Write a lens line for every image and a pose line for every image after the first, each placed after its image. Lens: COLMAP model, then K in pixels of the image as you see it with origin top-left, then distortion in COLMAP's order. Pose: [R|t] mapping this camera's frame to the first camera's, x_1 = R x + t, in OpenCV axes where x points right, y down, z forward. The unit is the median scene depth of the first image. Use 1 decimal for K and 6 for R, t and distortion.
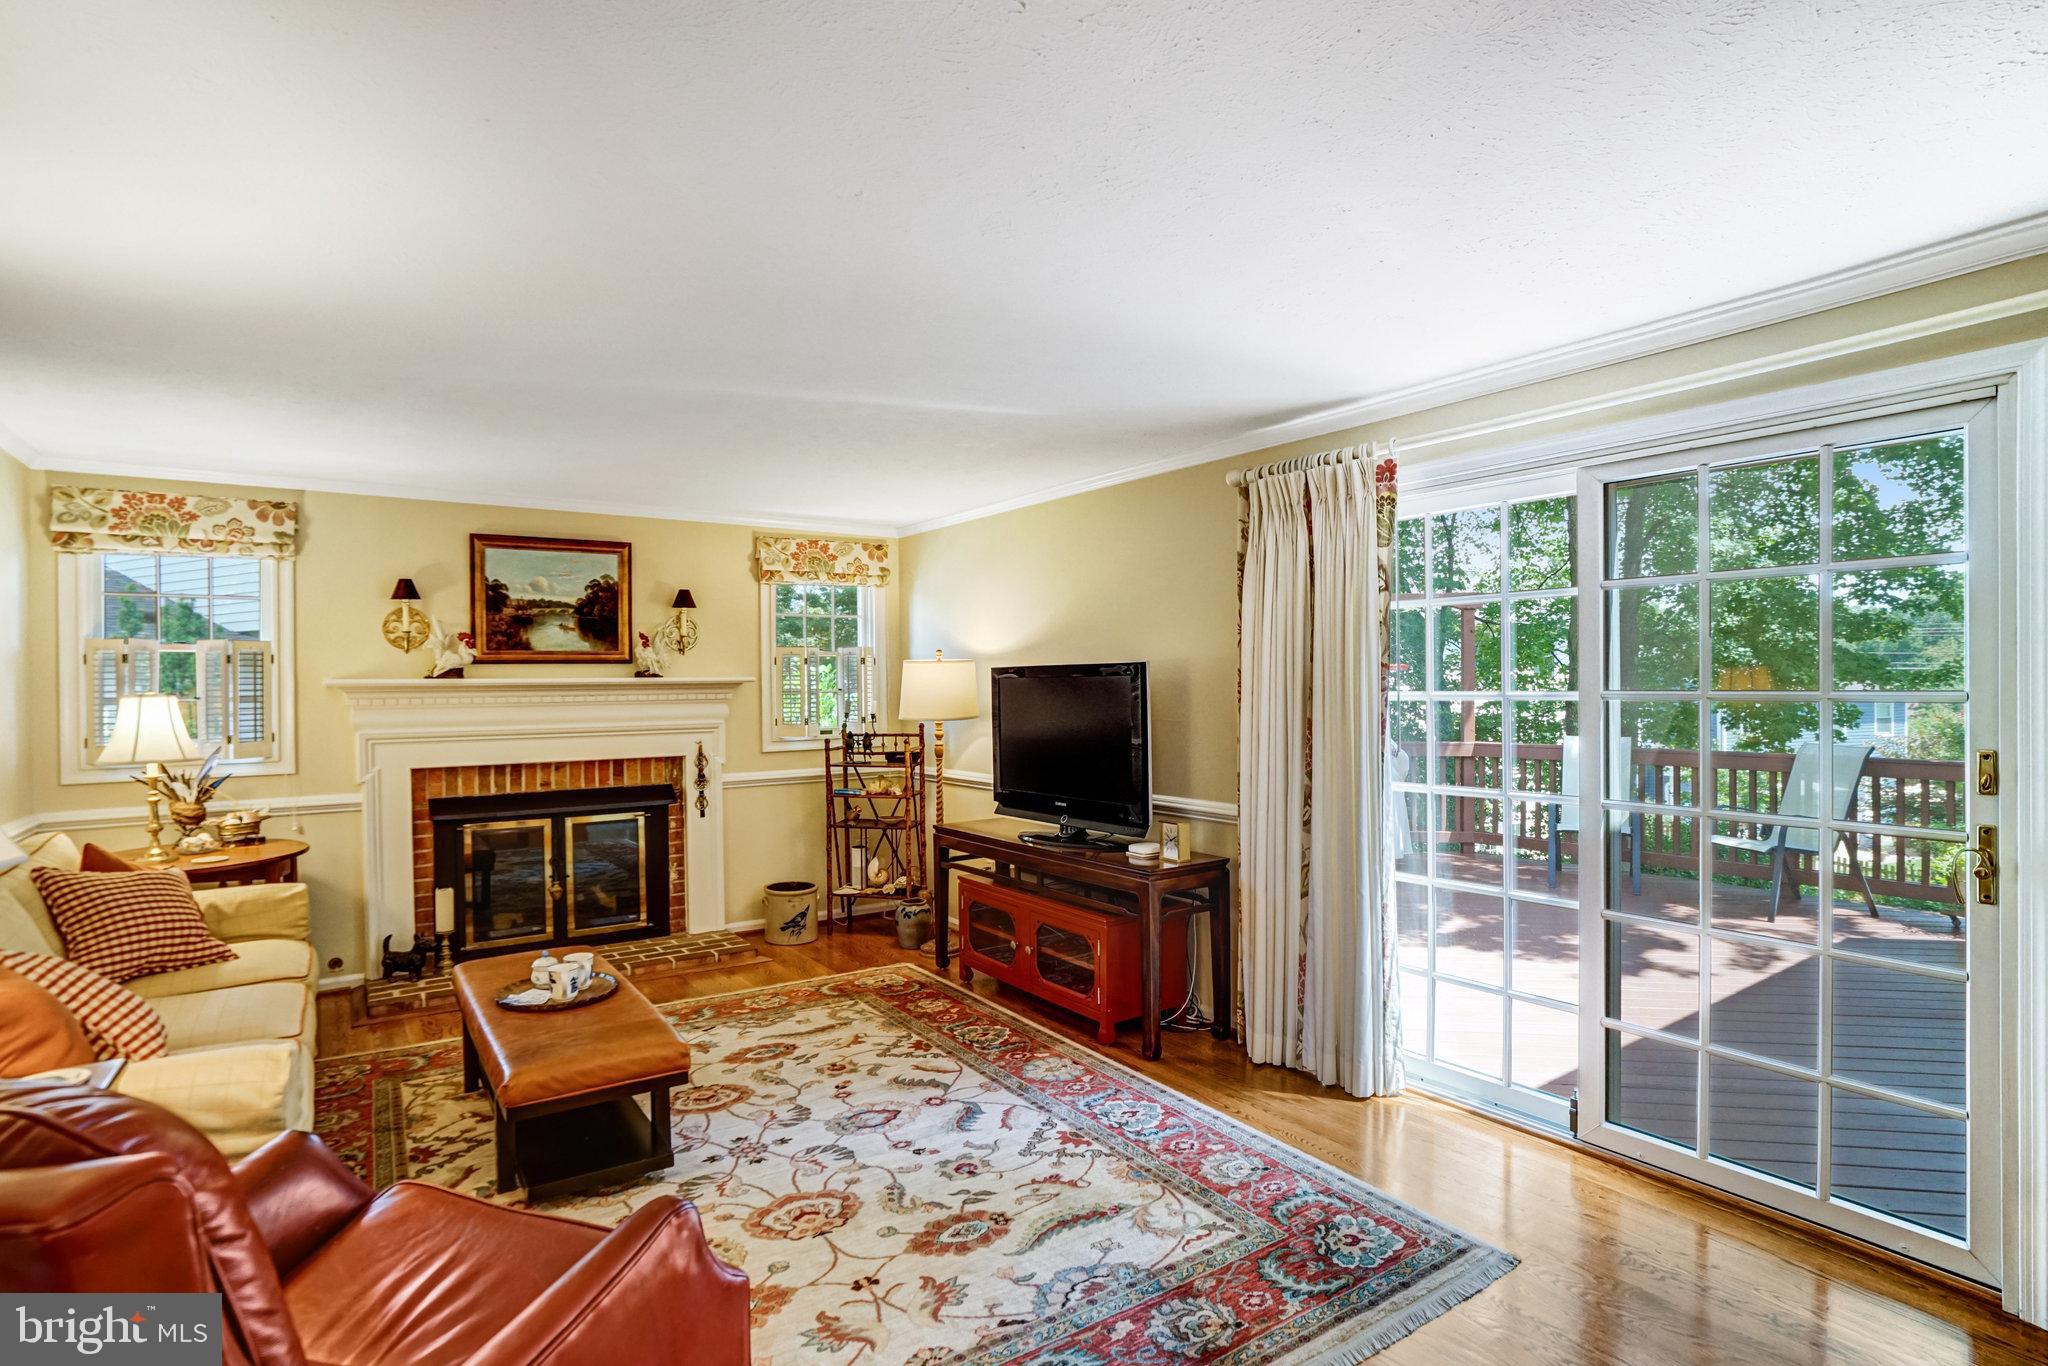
lens RADIAL K [[1029.0, 0, 996.5], [0, 1029.0, 701.9], [0, 0, 1]] dist [-0.090566, 0.047078]
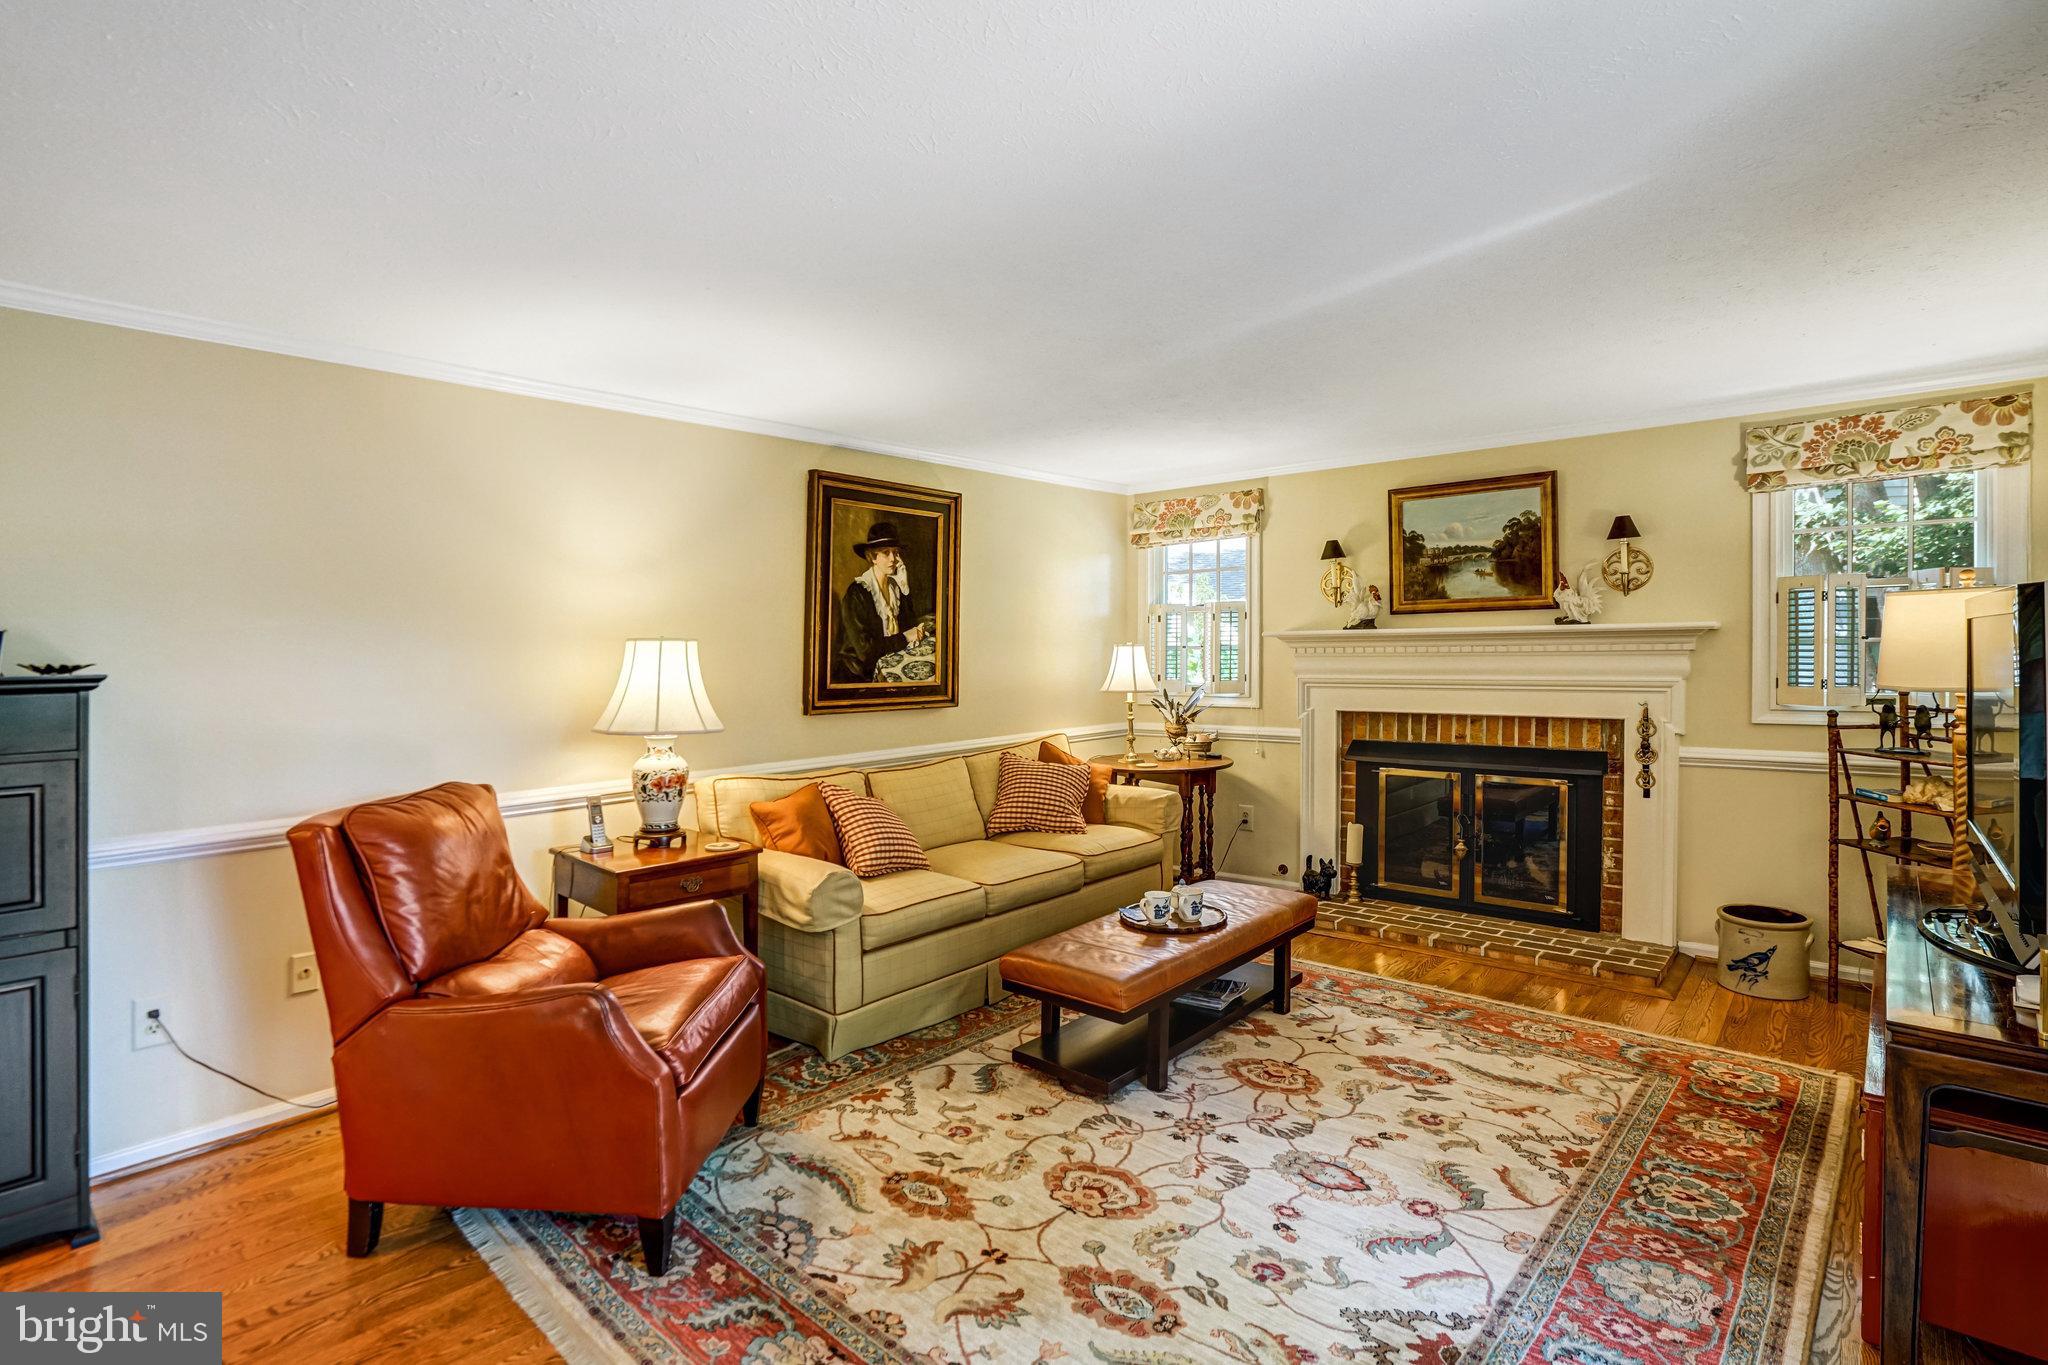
lens RADIAL K [[1003.0, 0, 1030.2], [0, 1003.0, 650.1], [0, 0, 1]] dist [-0.038966, 0.009256]
pose [[0.228903, 0.012293, -0.973372, 0.434917], [-0.001163, 0.999923, 0.012355, -0.014451], [0.973448, -0.001696, 0.228900, 0.432460]]
